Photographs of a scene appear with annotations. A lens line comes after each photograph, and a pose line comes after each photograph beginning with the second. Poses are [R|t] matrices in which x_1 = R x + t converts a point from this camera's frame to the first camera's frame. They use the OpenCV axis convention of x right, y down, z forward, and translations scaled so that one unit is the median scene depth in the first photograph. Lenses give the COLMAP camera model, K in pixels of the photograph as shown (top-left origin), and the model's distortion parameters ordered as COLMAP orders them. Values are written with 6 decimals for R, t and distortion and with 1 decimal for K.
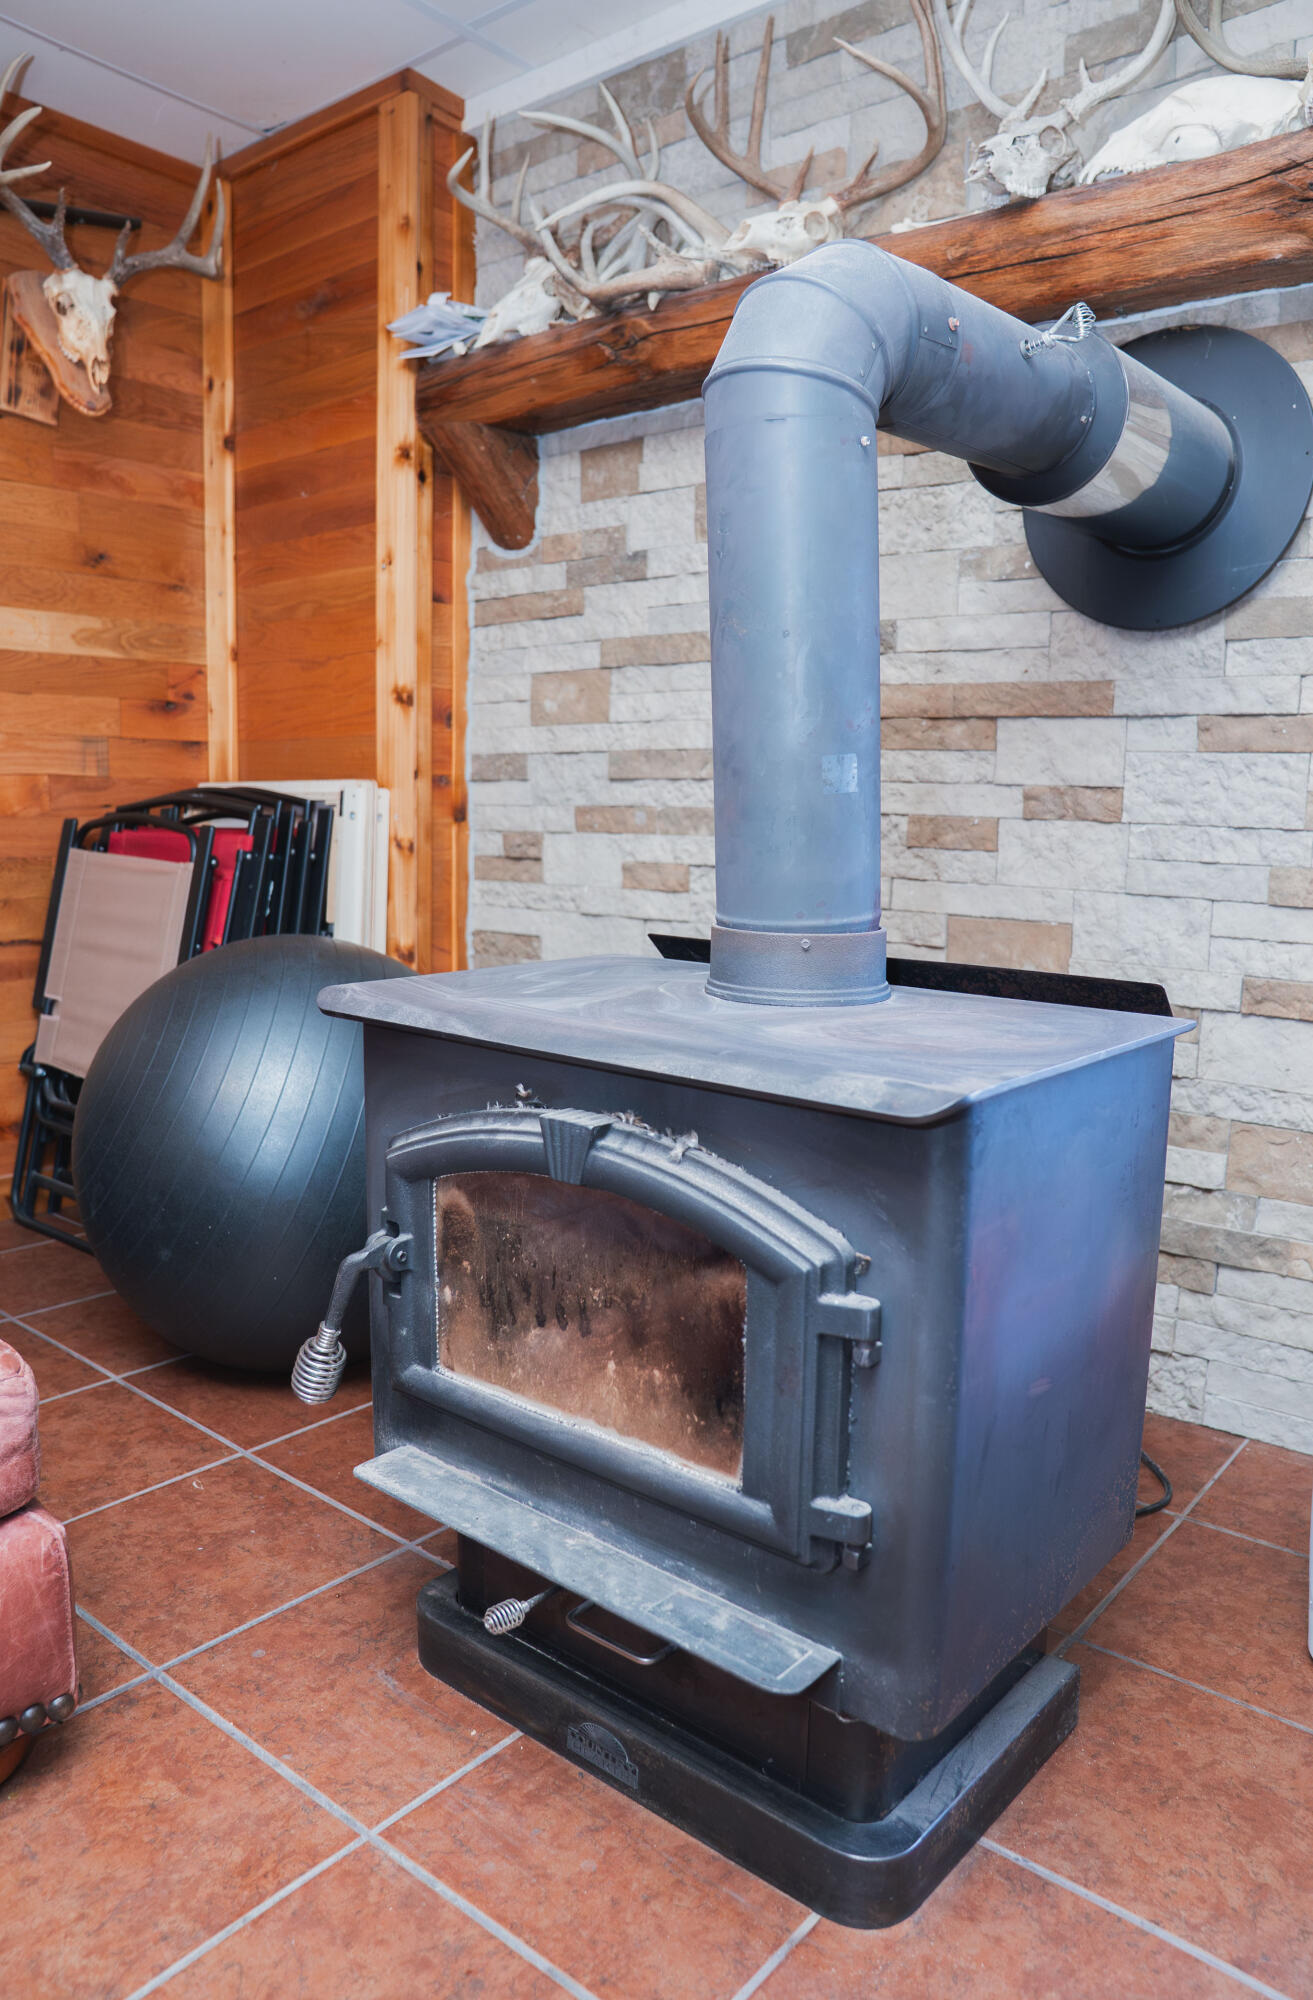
lens RADIAL K [[1401.5, 0, 655.0], [0, 1401.5, 1000.5], [0, 0, 1]] dist [-0.060902, -0.001696]
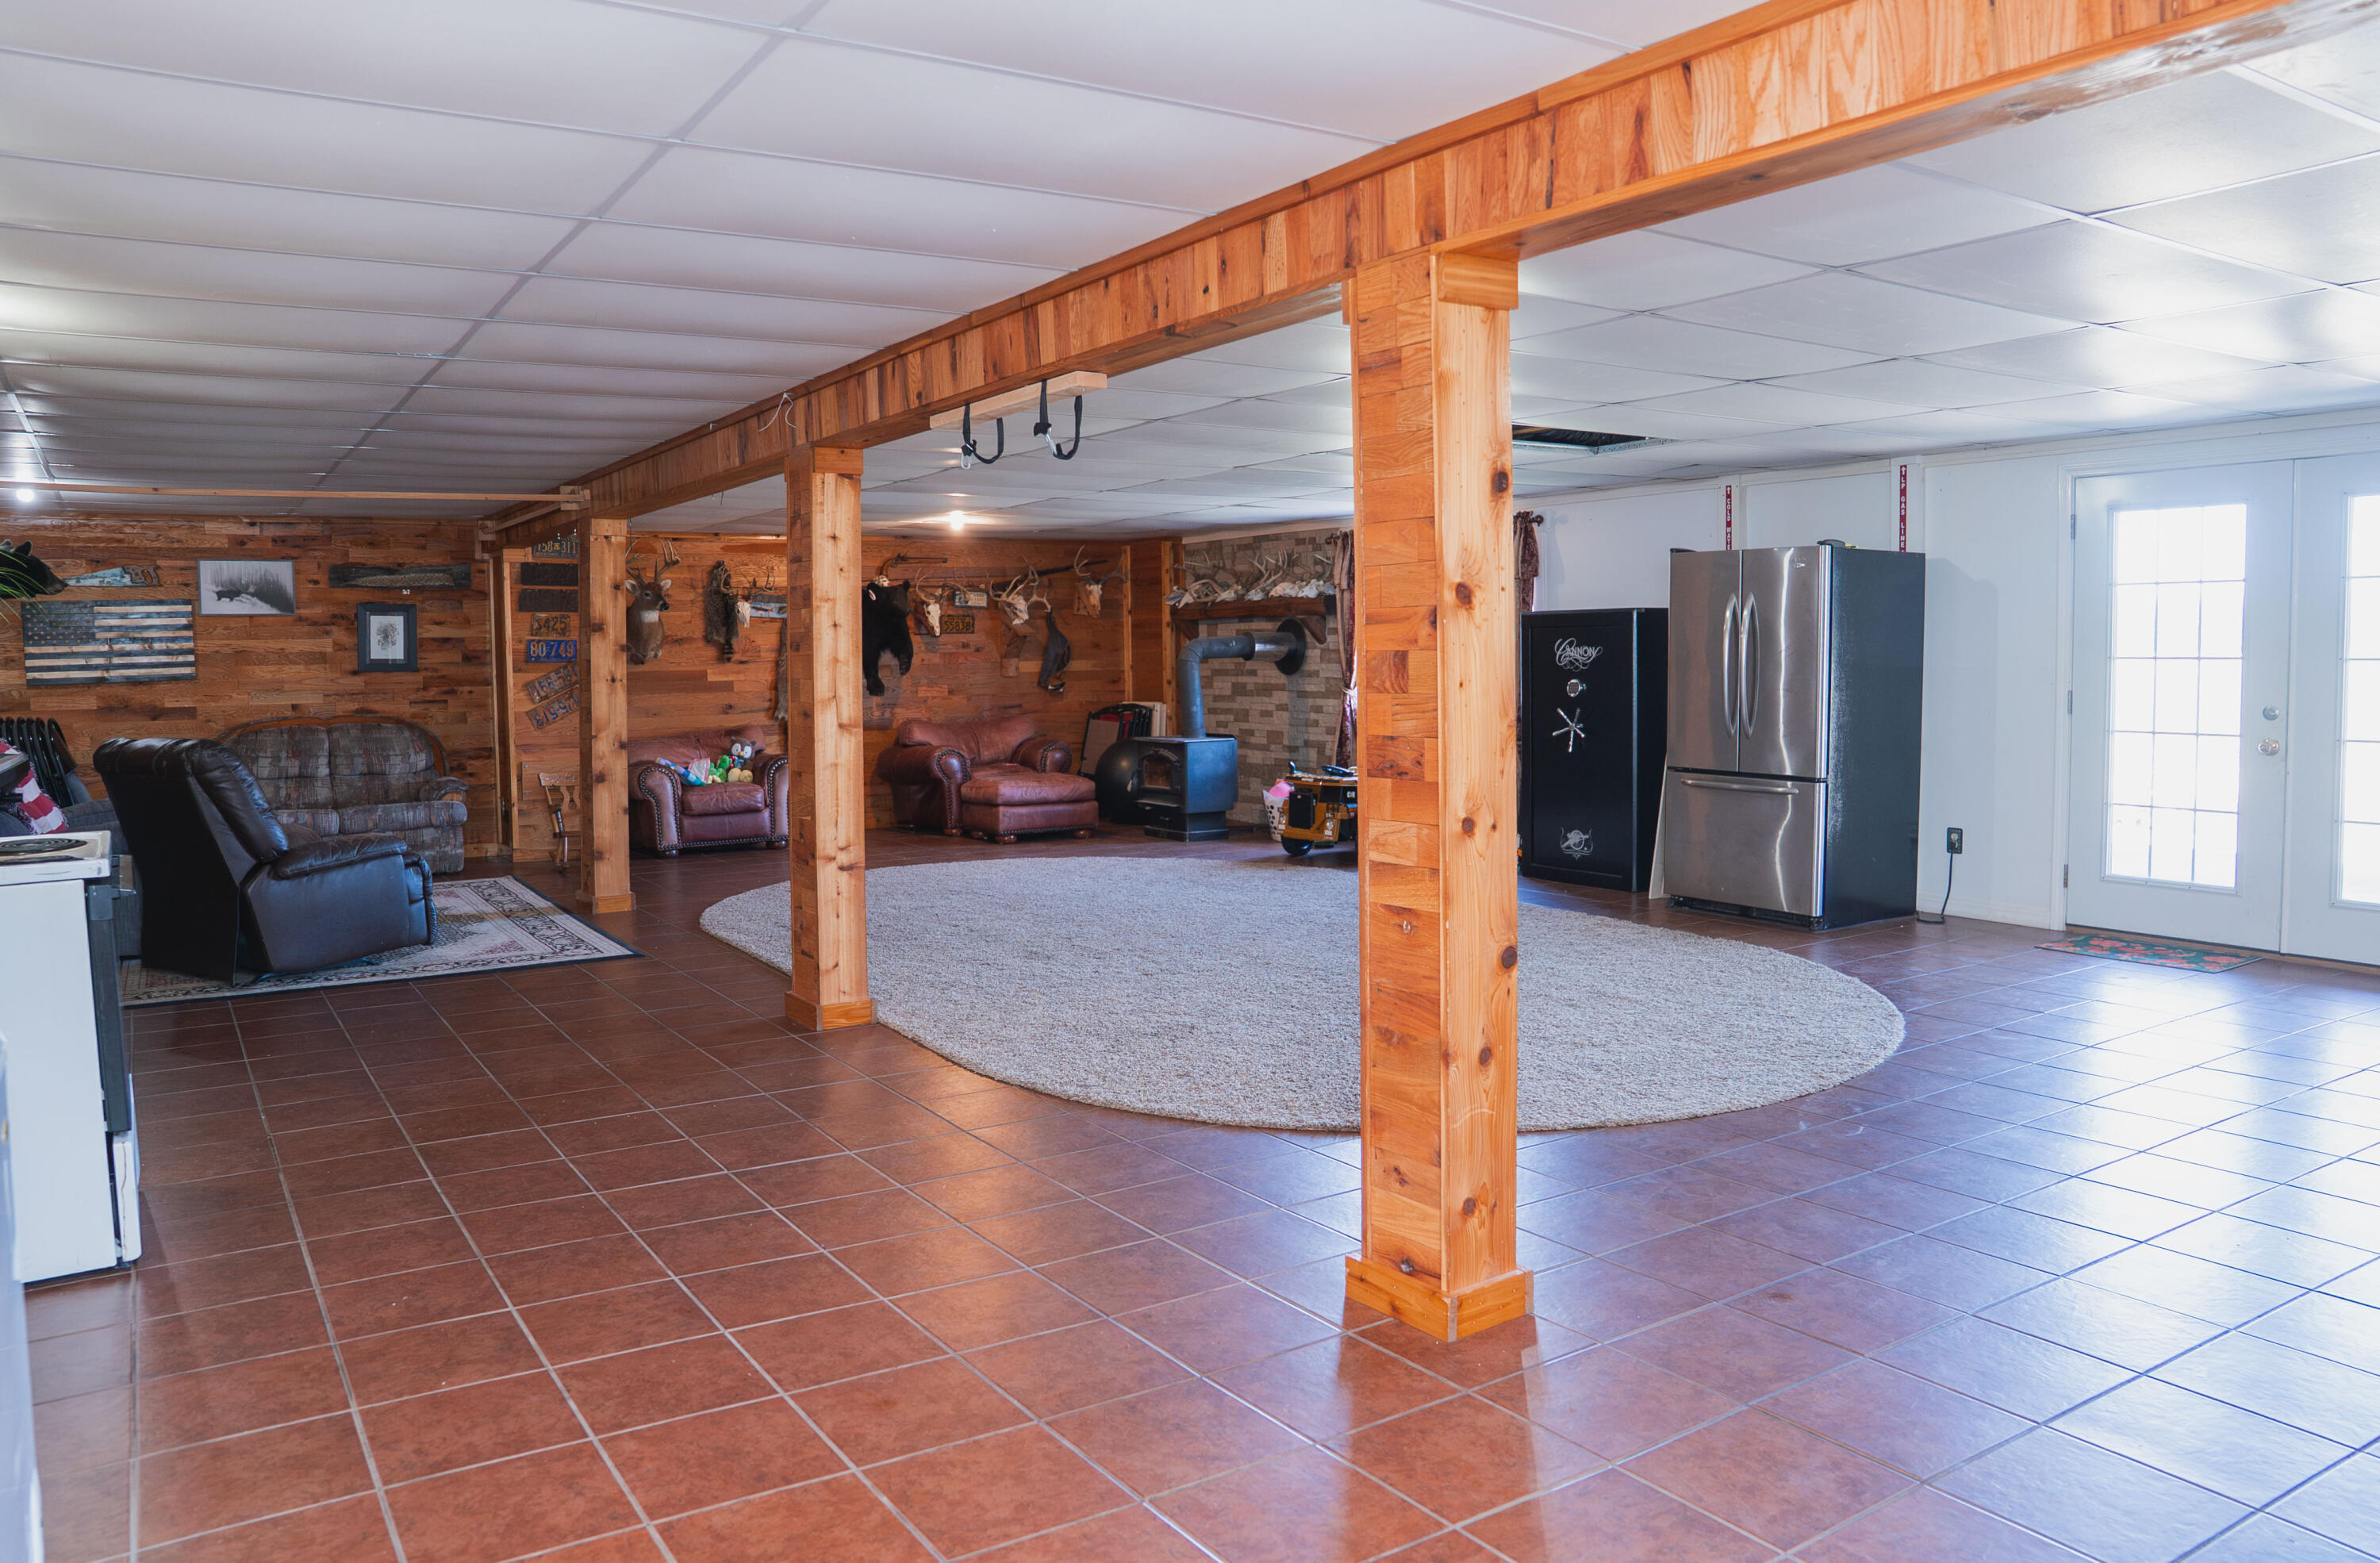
lens RADIAL K [[1667.8, 0, 1188.4], [0, 1667.8, 777.0], [0, 0, 1]] dist [-0.060902, -0.001696]
pose [[0.957967, -0.006228, -0.286812, 1.299711], [-0.013107, 0.997770, -0.065446, 0.388951], [0.286580, 0.066454, 0.955749, -3.713675]]
